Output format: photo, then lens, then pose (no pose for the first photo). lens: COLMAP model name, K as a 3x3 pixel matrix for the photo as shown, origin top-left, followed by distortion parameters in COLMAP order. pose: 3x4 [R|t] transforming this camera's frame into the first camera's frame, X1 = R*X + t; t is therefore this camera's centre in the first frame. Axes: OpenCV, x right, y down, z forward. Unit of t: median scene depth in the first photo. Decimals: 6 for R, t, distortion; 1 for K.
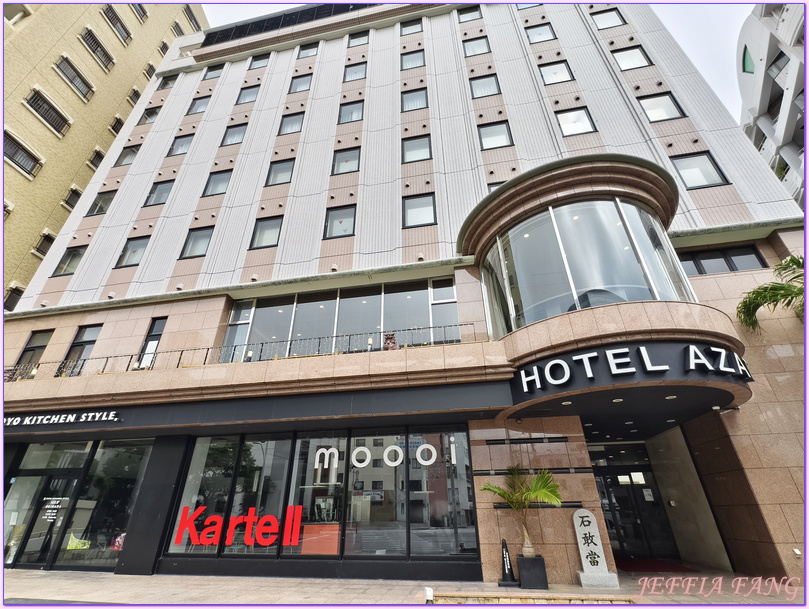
lens RADIAL K [[363.3, 0, 402.8], [0, 363.3, 308.2], [0, 0, 1]] dist [-0.002492, -0.001365]
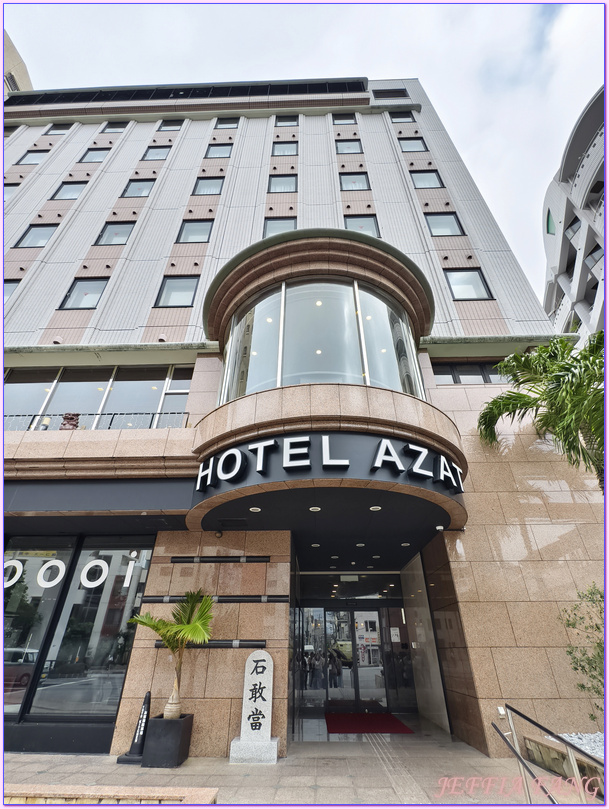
lens RADIAL K [[363.3, 0, 307.3], [0, 363.3, 410.7], [0, 0, 1]] dist [-0.002492, -0.001365]
pose [[0.986555, 0.097409, 0.131226, 0.414541], [-0.086848, 0.992679, -0.083942, 0.098754], [-0.138442, 0.071416, 0.987792, 0.177787]]
